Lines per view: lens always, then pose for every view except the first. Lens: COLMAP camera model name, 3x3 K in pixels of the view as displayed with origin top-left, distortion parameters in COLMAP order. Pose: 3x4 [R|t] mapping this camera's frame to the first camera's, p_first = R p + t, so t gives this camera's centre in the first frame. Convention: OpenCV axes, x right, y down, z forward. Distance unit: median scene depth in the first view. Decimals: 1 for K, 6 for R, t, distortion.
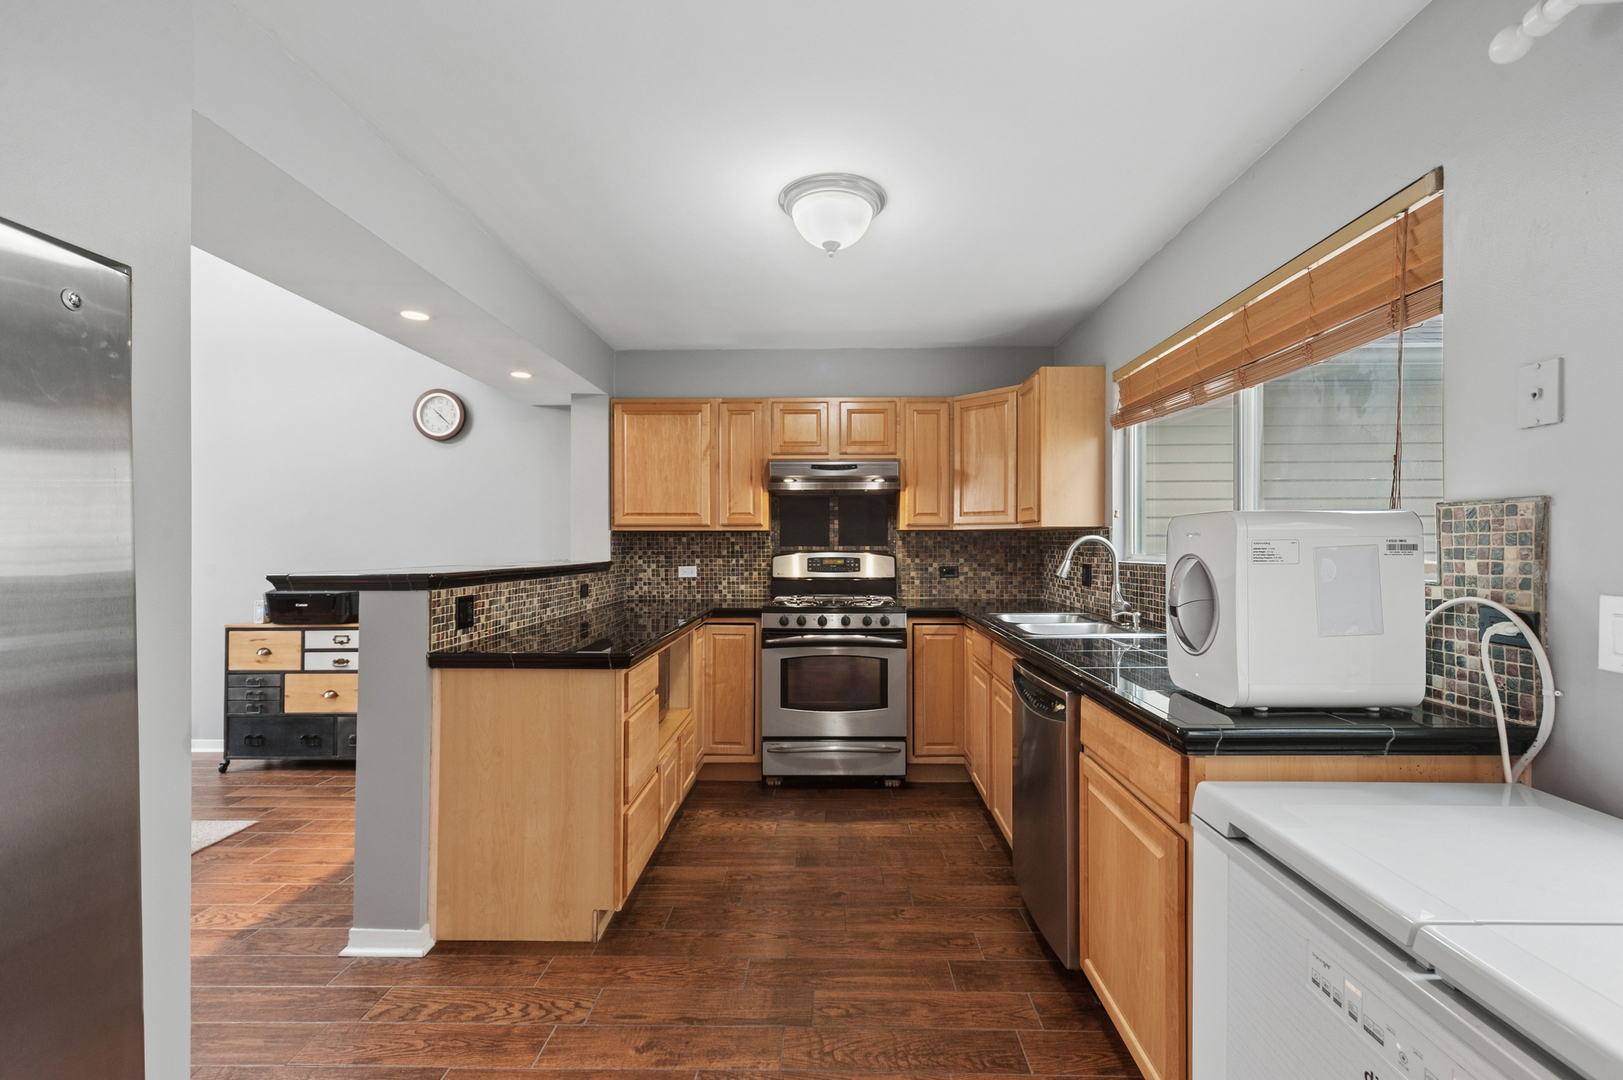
lens RADIAL K [[708.5, 0, 823.8], [0, 708.5, 544.2], [0, 0, 1]] dist [0.004853, 0.000307]
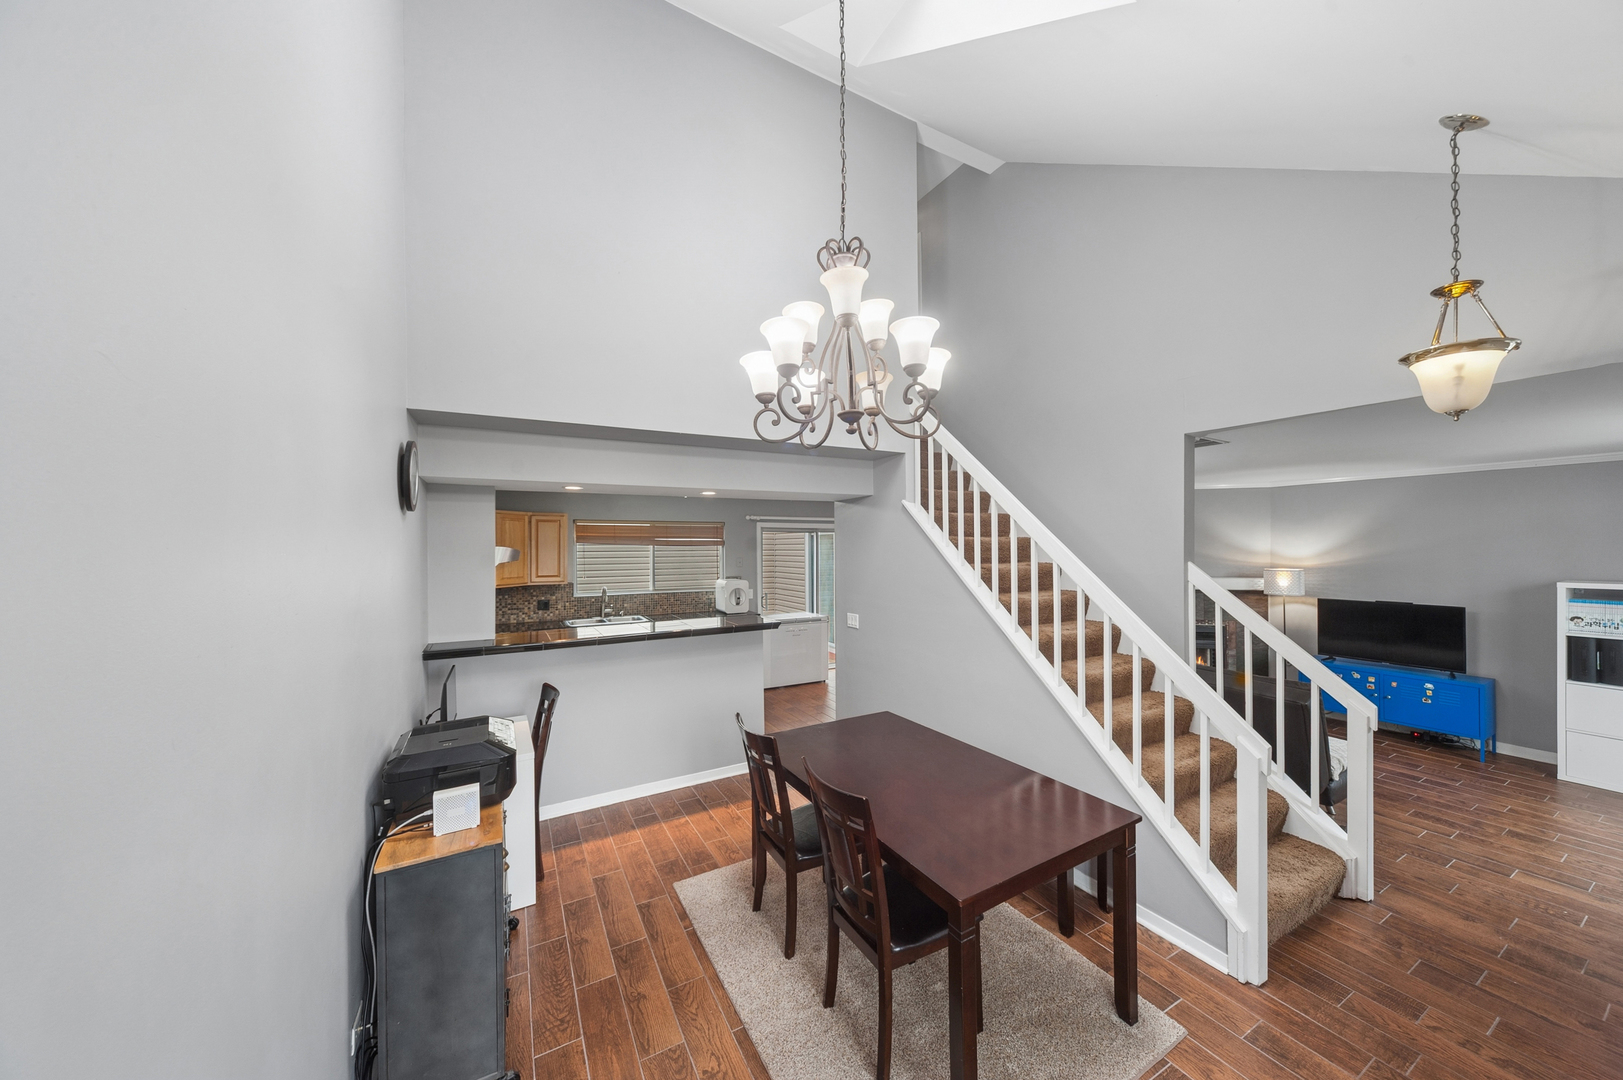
lens RADIAL K [[555.2, 0, 821.0], [0, 555.2, 540.2], [0, 0, 1]] dist [0.000883, -0.000092]
pose [[-0.511139, 0.012092, 0.859413, -1.359422], [0.005355, 0.999926, -0.010885, -0.117398], [-0.859481, -0.000961, -0.511167, 1.010663]]
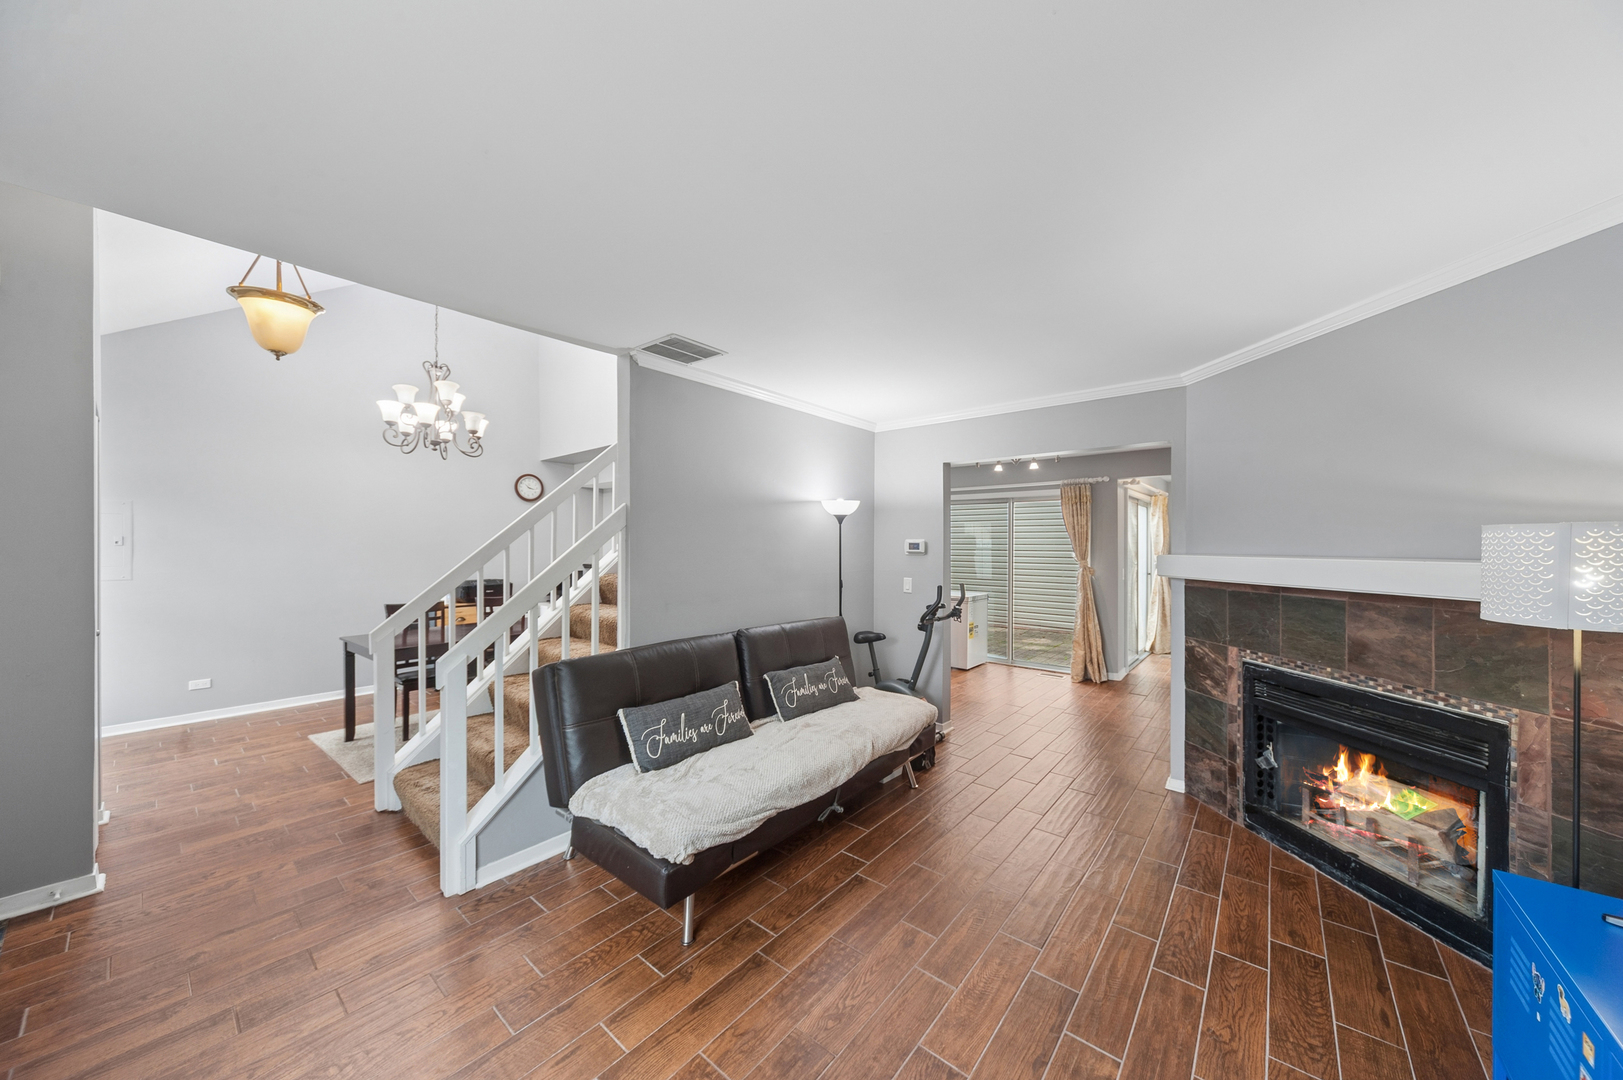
lens RADIAL K [[555.2, 0, 821.0], [0, 555.2, 540.2], [0, 0, 1]] dist [0.000883, -0.000092]
pose [[0.616994, 0.009769, 0.786907, -1.325619], [-0.005349, 0.999952, -0.008221, -0.038460], [-0.786949, 0.000863, 0.617017, -0.543684]]
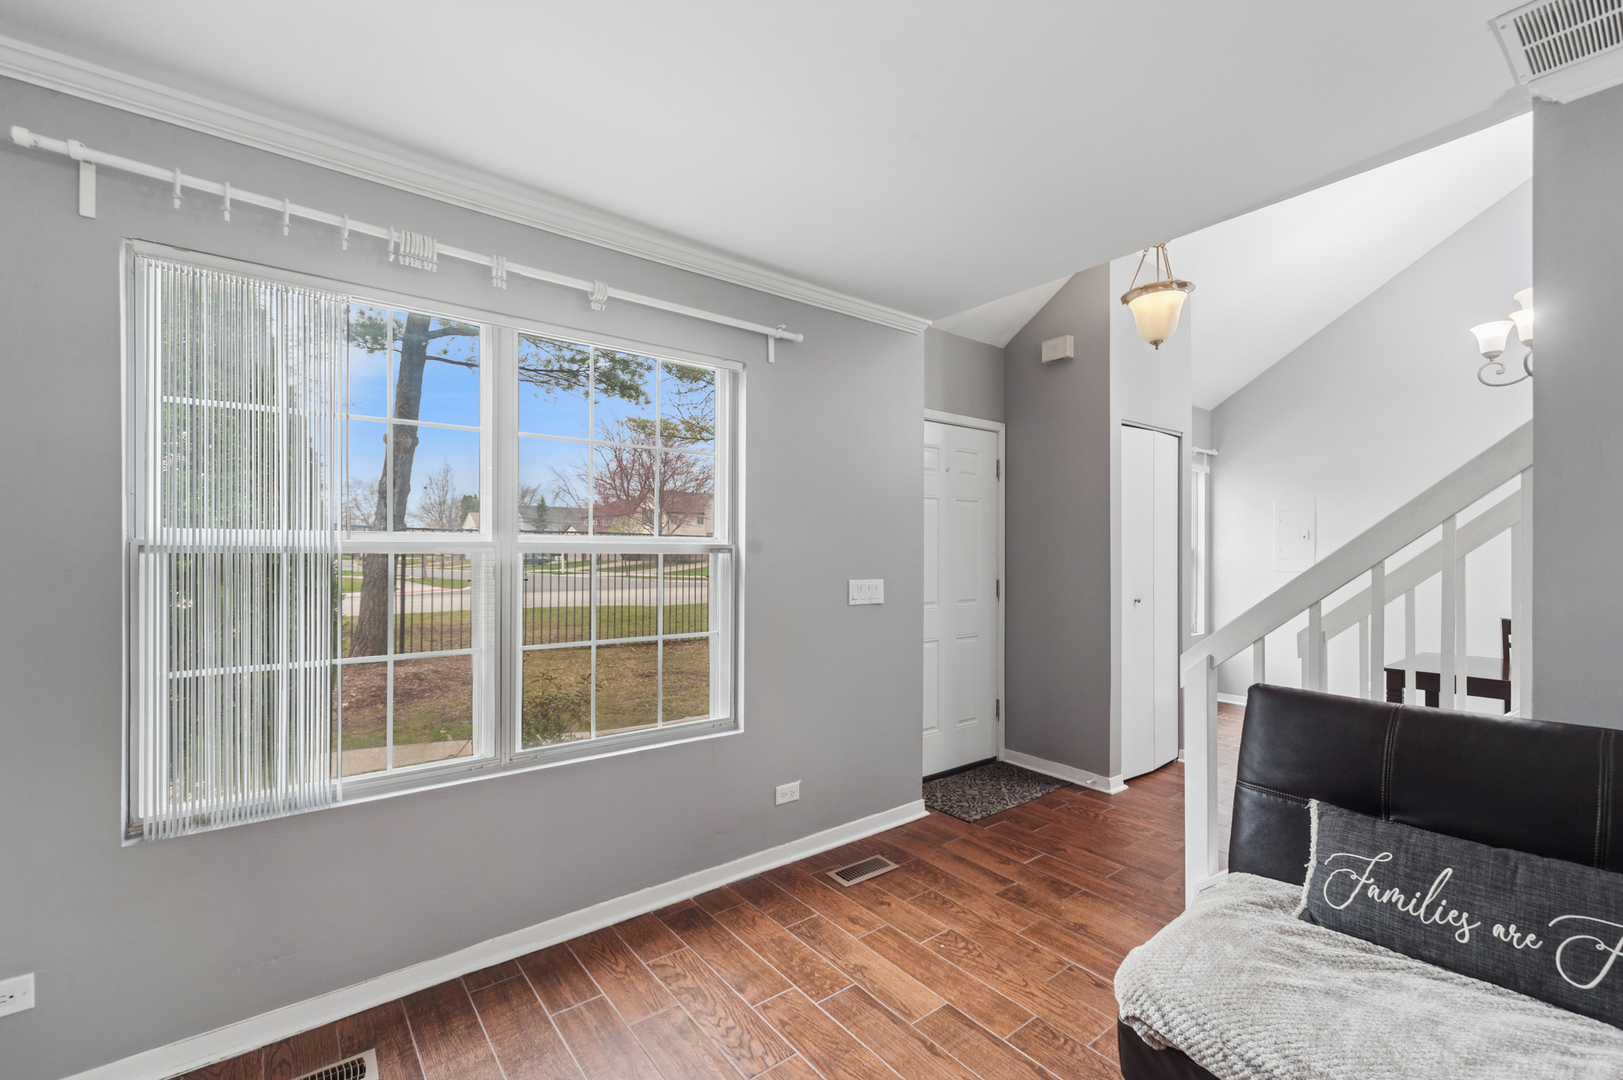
lens RADIAL K [[684.4, 0, 808.7], [0, 684.4, 549.3], [0, 0, 1]] dist [0.000525, -0.000037]
pose [[0.637090, 0.007782, -0.770750, -0.875316], [-0.005927, 0.999969, 0.005197, -0.009919], [0.770766, 0.001257, 0.637117, -0.509427]]
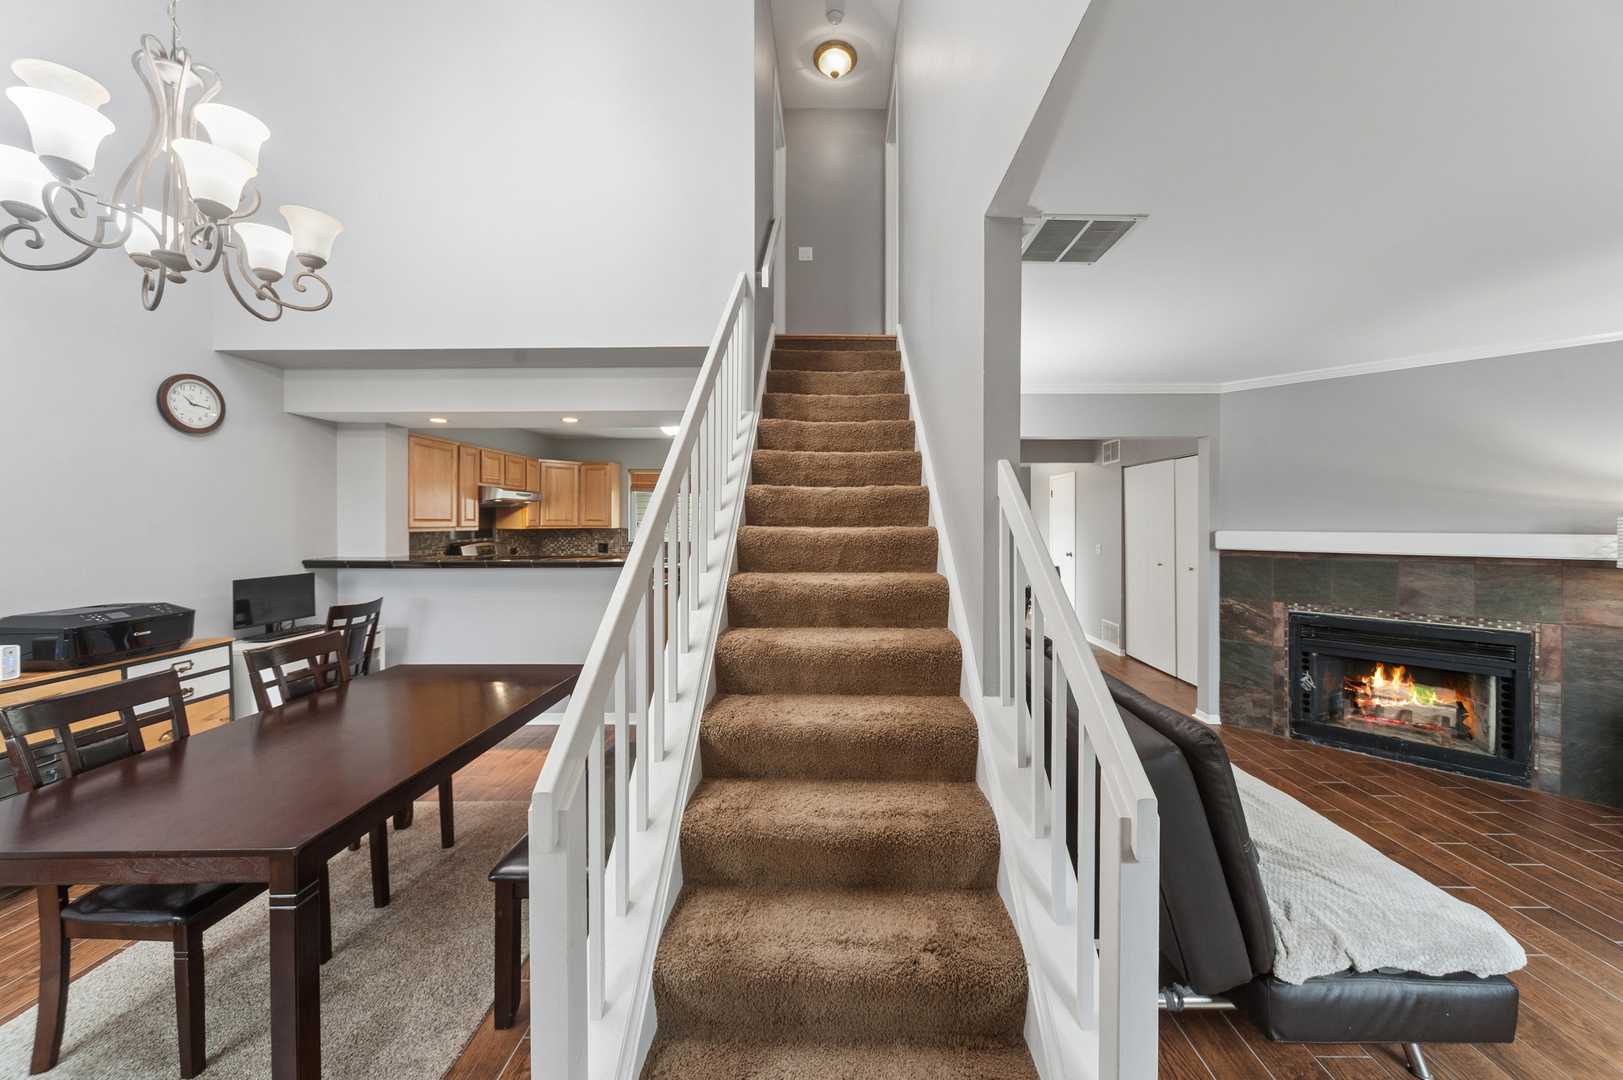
lens RADIAL K [[568.4, 0, 826.4], [0, 568.4, 522.0], [0, 0, 1]] dist [0.001883, -0.000100]
pose [[-0.011888, -0.001163, 0.999929, -1.370145], [-0.002416, 0.999996, 0.001135, -0.041767], [-0.999926, -0.002402, -0.011891, 0.242807]]
